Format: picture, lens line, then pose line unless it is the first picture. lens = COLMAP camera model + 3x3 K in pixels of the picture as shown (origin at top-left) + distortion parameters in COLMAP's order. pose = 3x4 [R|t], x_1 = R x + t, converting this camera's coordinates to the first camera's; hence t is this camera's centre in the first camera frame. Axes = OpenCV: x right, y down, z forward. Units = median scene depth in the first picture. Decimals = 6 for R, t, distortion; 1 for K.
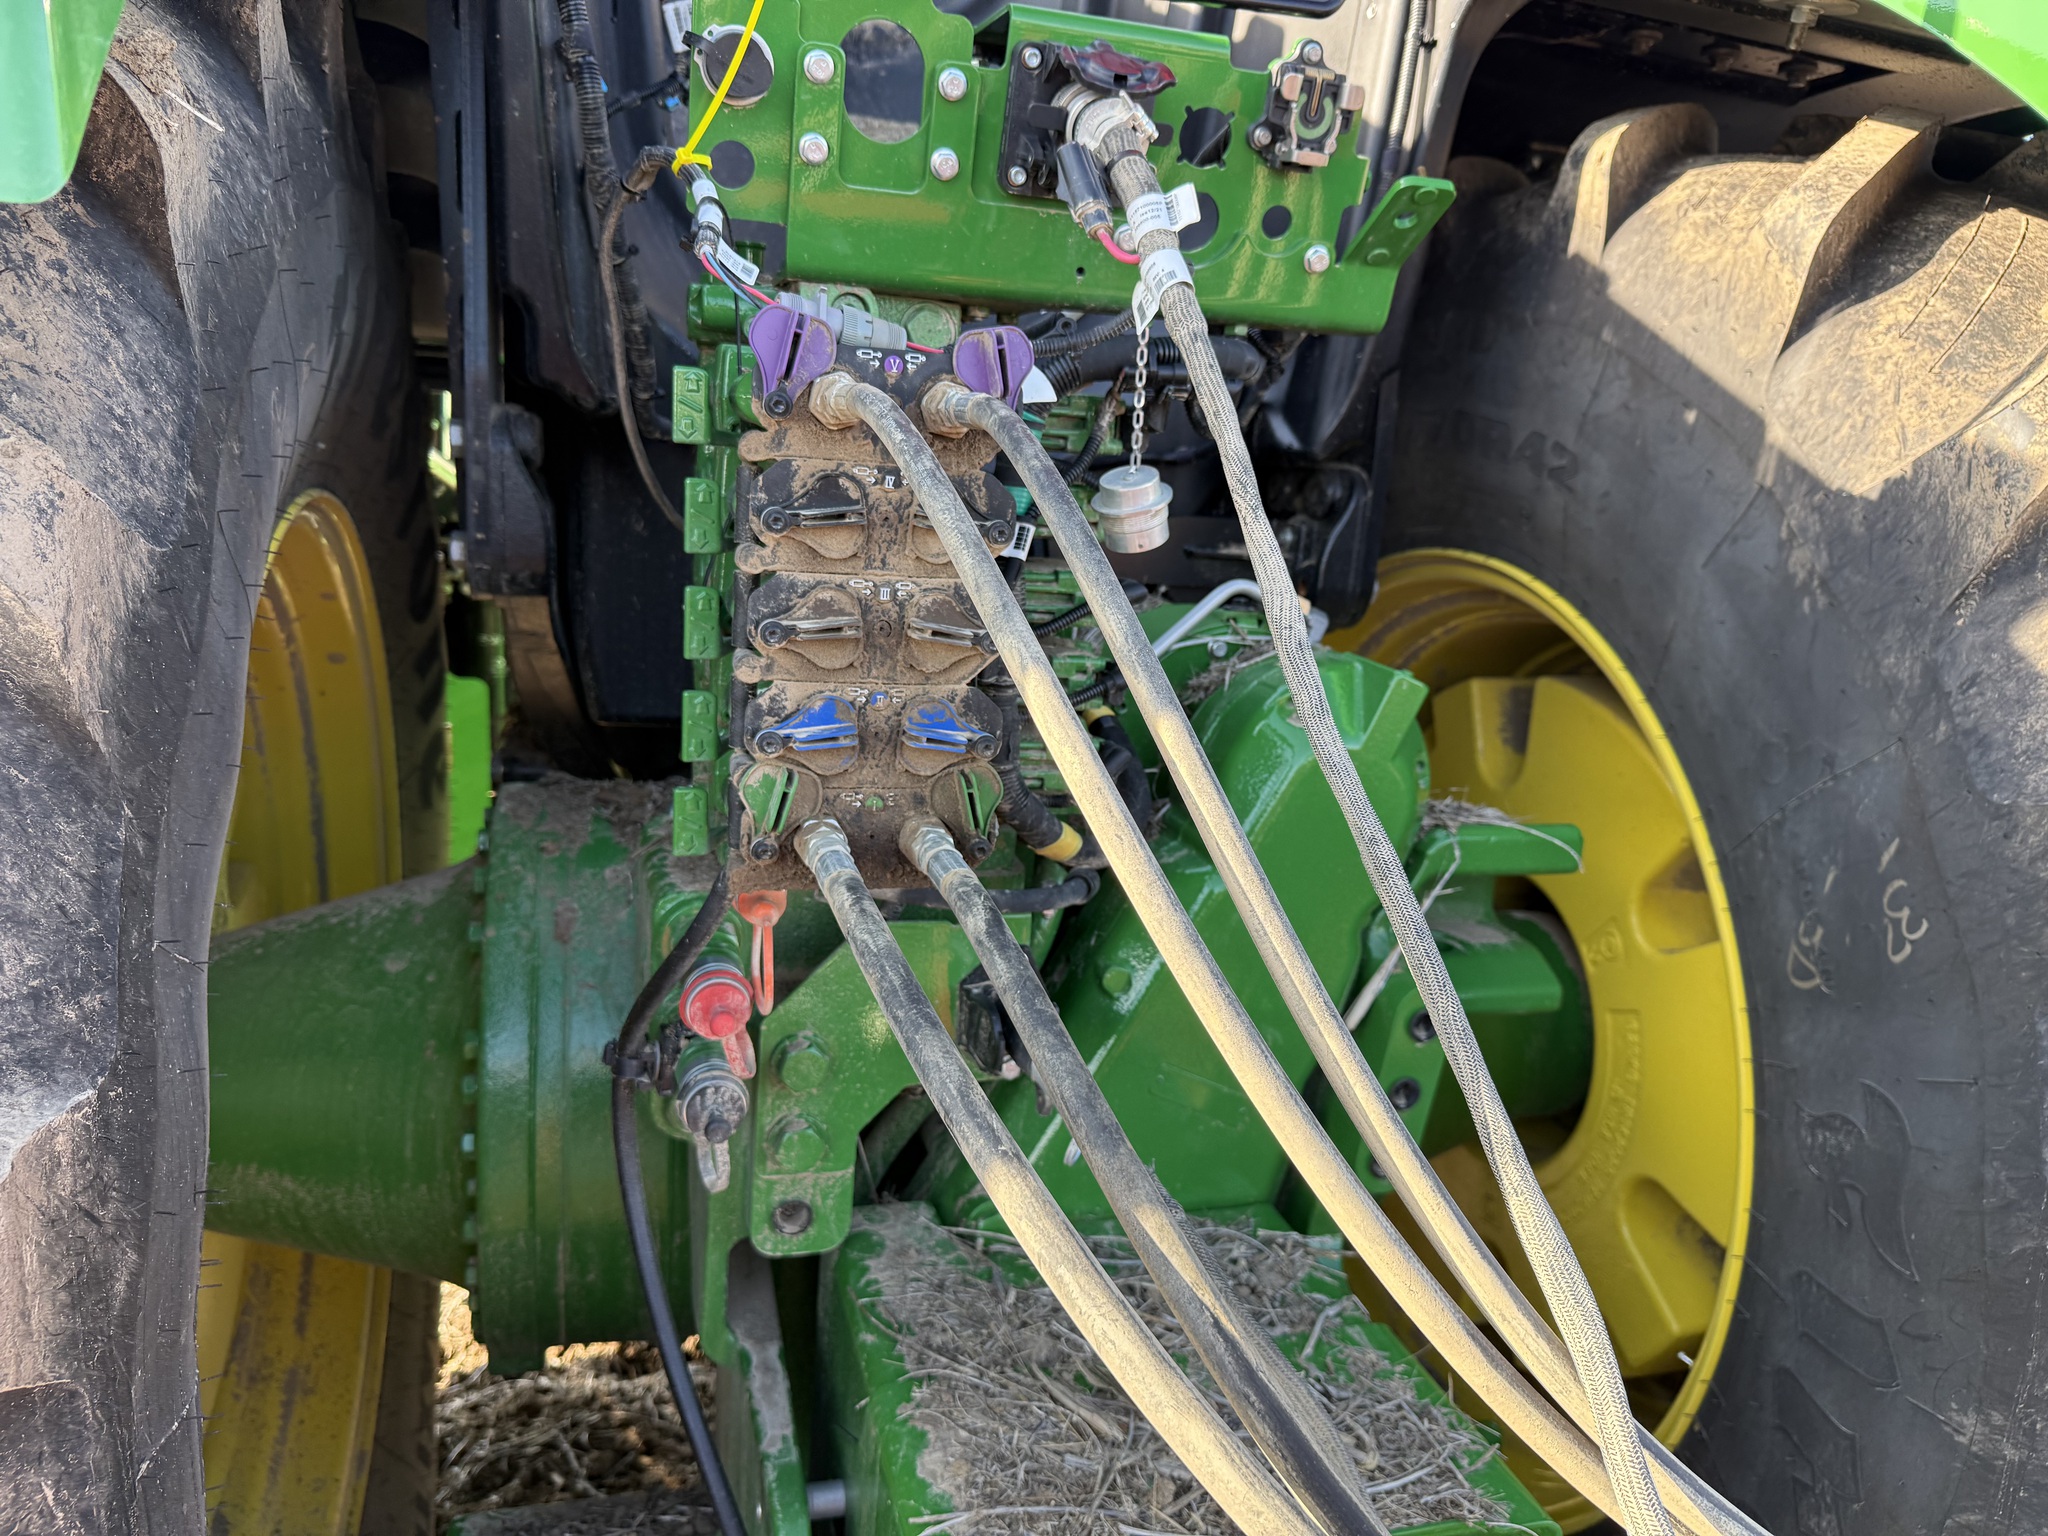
lens RADIAL K [[1414.1, 0, 1008.5], [0, 1414.1, 760.7], [0, 0, 1]] dist [-0.004873, -0.021333]
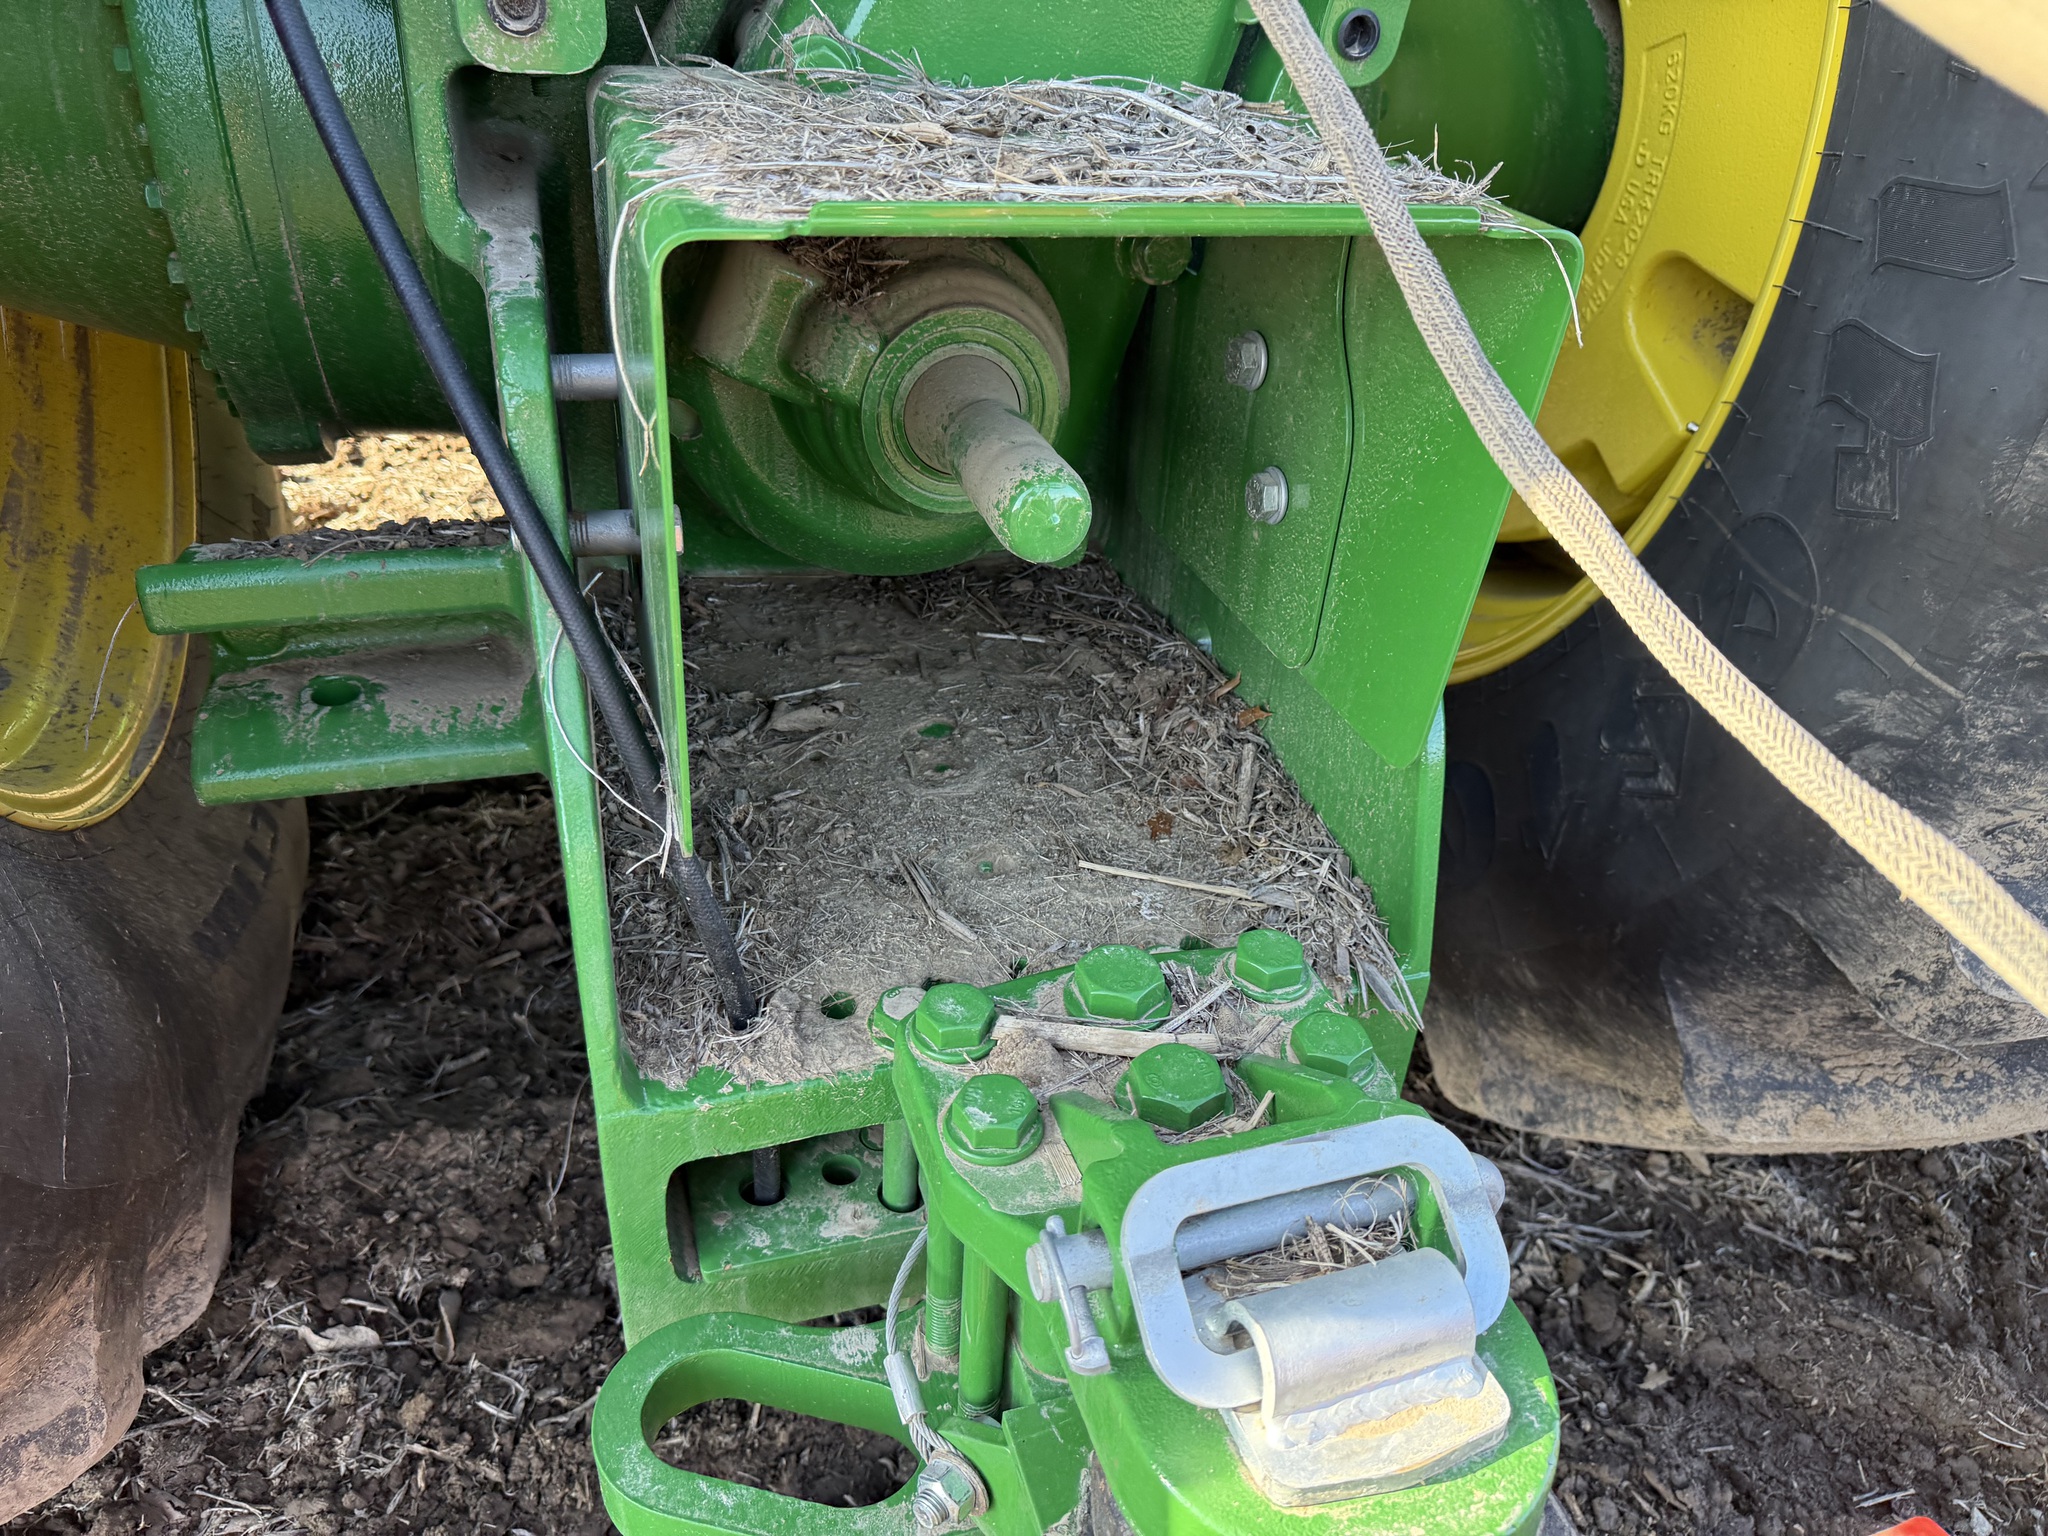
lens RADIAL K [[1414.1, 0, 1012.9], [0, 1414.1, 763.1], [0, 0, 1]] dist [-0.004873, -0.021333]
pose [[0.999489, -0.024238, 0.020819, 0.061726], [0.015540, 0.938089, 0.346047, 0.389870], [-0.027918, -0.345547, 0.937986, 0.184610]]
